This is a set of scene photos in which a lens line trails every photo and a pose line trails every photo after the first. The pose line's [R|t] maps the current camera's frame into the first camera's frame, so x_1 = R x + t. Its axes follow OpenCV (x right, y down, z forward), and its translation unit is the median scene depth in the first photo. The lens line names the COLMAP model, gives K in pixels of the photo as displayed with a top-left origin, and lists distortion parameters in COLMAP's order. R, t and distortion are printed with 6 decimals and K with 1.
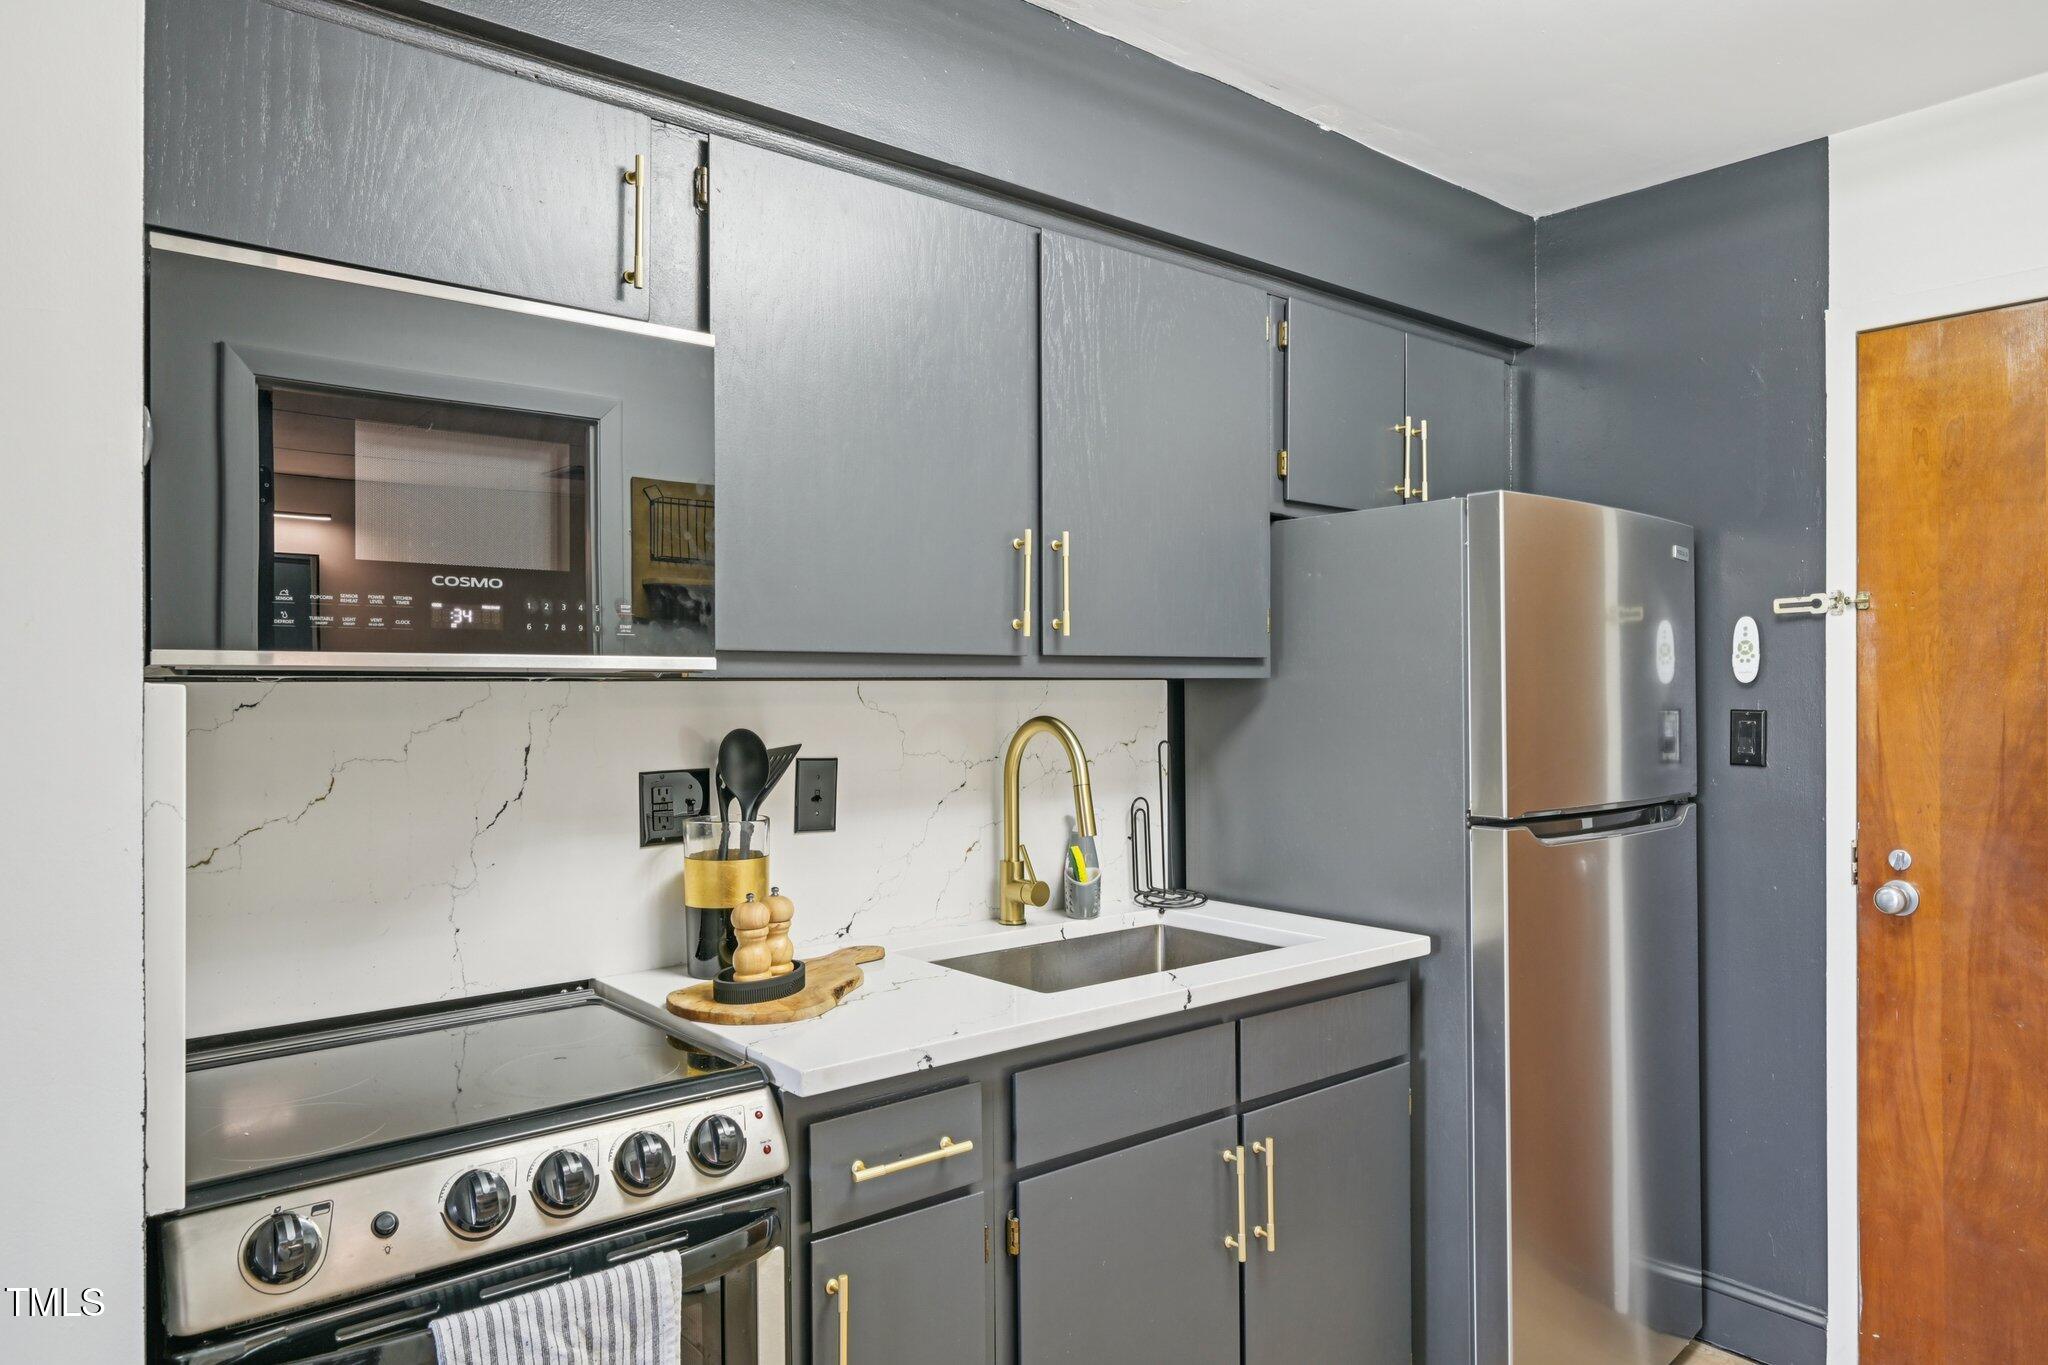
lens RADIAL K [[1287.4, 0, 1021.3], [0, 1287.4, 652.7], [0, 0, 1]] dist [0.001765, -0.002174]
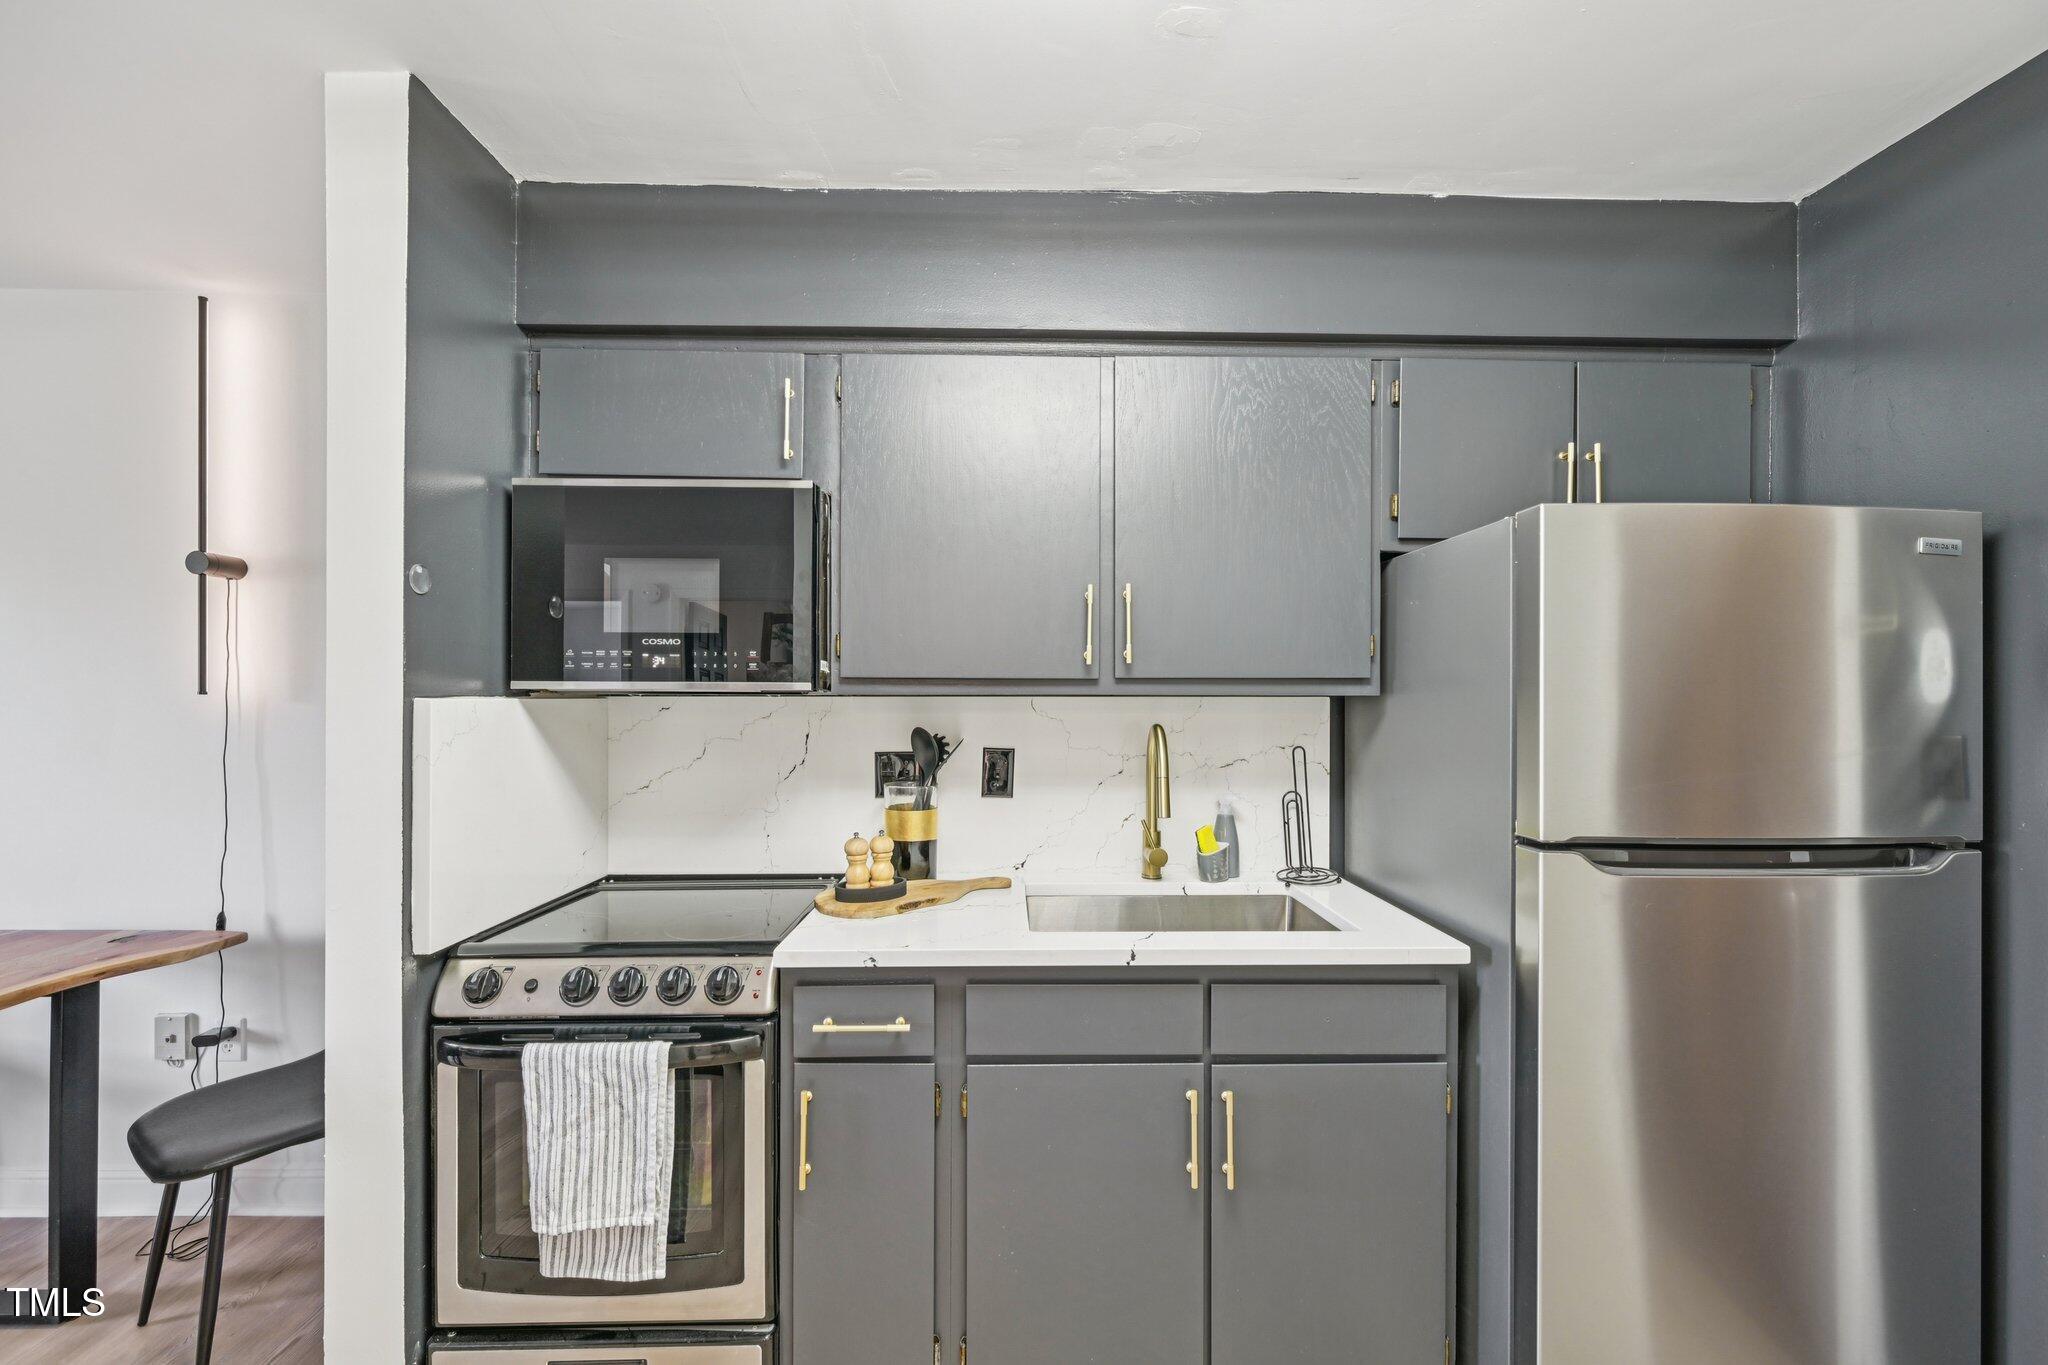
lens RADIAL K [[794.6, 0, 1024.0], [0, 794.6, 682.5], [0, 0, 1]] dist [-0.001295, 0.000104]
pose [[0.793307, -0.007325, -0.608778, 0.449145], [0.011330, 0.999932, 0.002732, 0.003257], [0.608717, -0.009065, 0.793336, 0.297477]]
